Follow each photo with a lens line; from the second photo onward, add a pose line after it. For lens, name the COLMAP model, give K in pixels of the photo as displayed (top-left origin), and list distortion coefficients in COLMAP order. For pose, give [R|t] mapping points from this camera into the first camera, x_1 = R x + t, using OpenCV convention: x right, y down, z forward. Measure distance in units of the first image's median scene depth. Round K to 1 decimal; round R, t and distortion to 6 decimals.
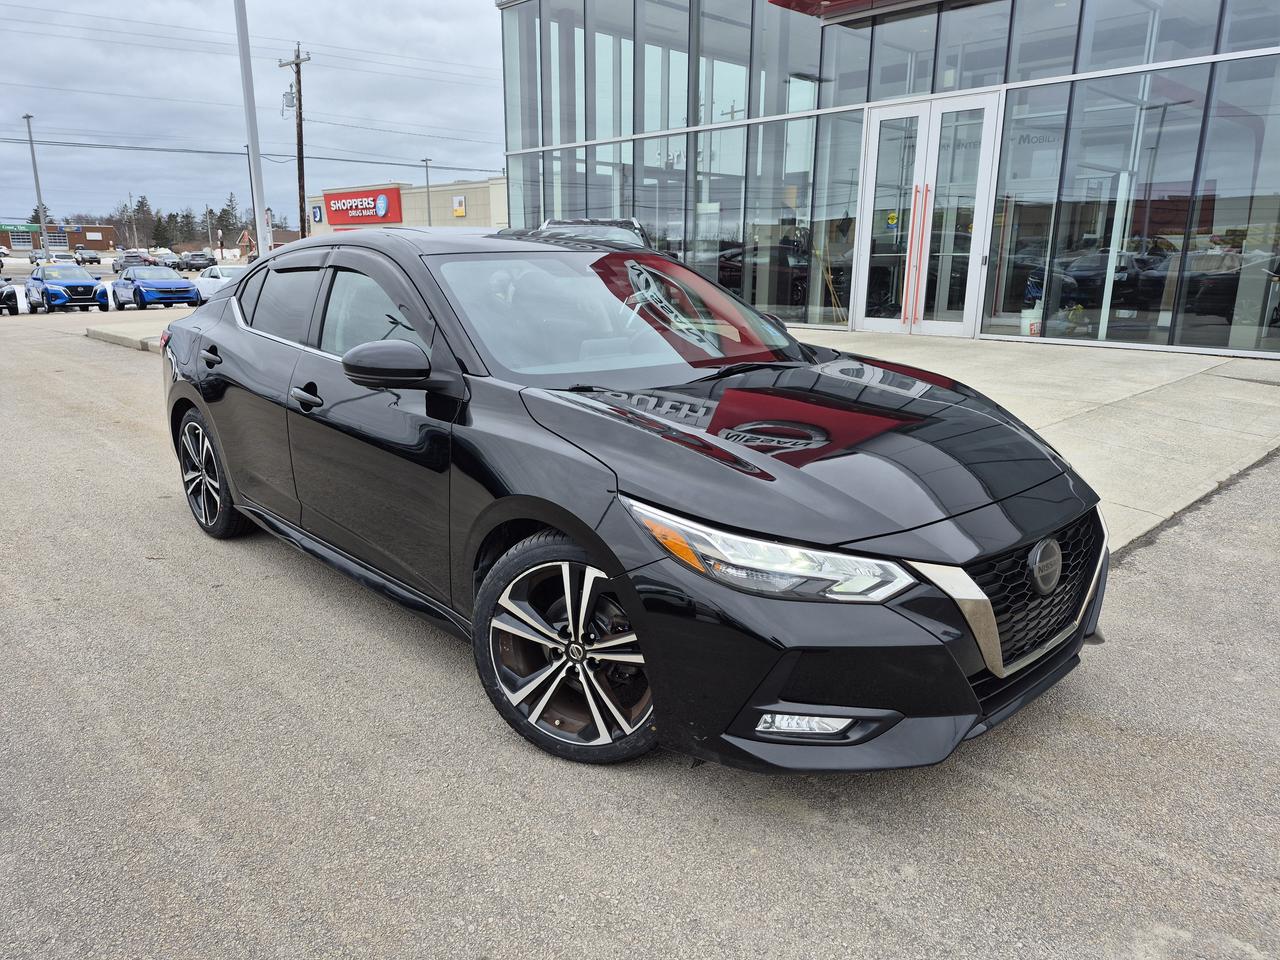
lens RADIAL K [[887.0, 0, 640.0], [0, 887.0, 480.0], [0, 0, 1]] dist [0.088485, -0.107745]
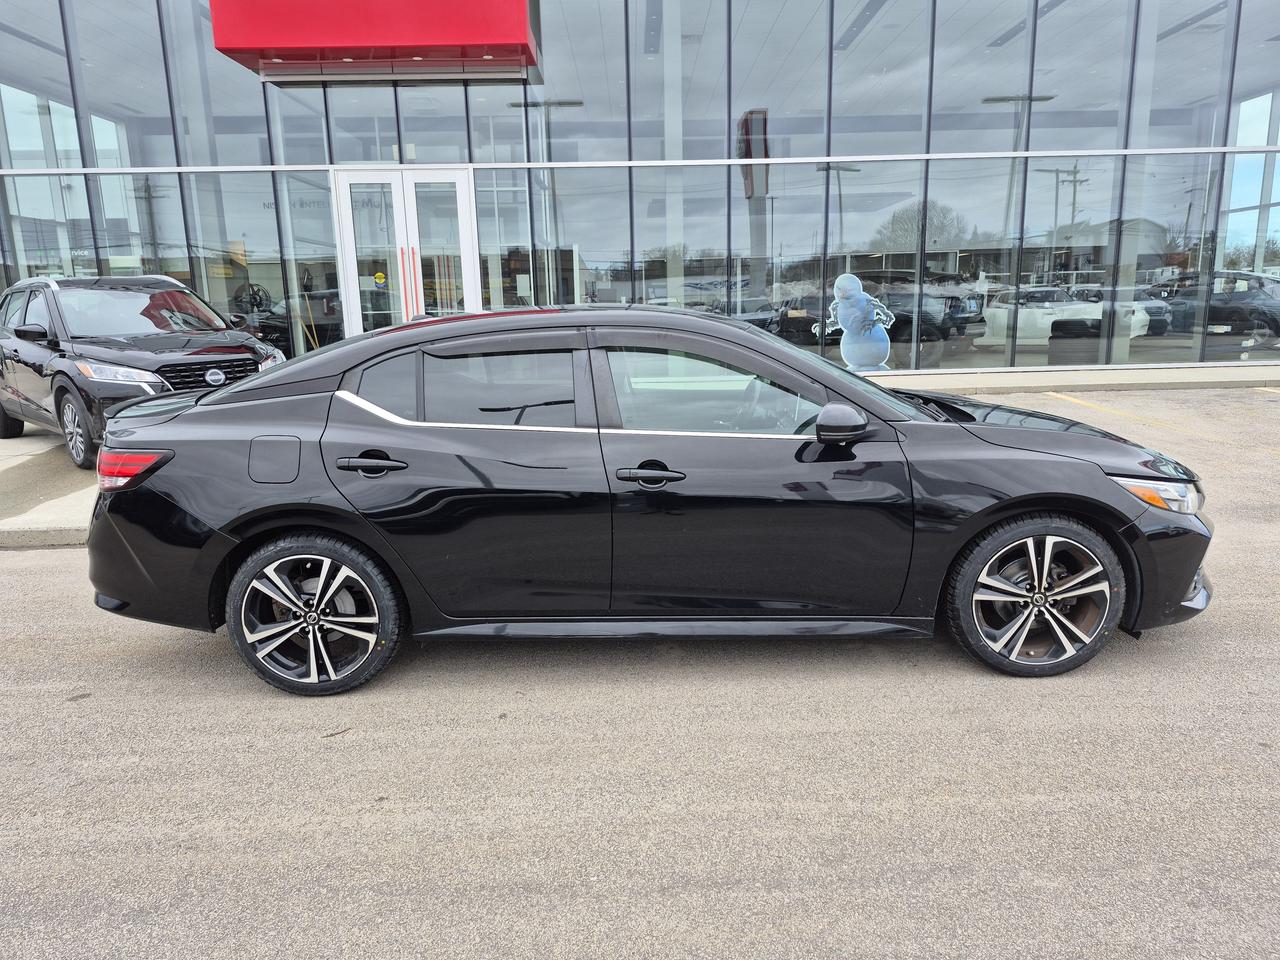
lens RADIAL K [[887.0, 0, 640.0], [0, 887.0, 480.0], [0, 0, 1]] dist [0.088485, -0.107745]
pose [[0.681888, -0.165738, 0.712433, -1.361638], [0.202478, 0.978700, 0.033885, -0.155131], [-0.702874, 0.121146, 0.700922, 0.381714]]
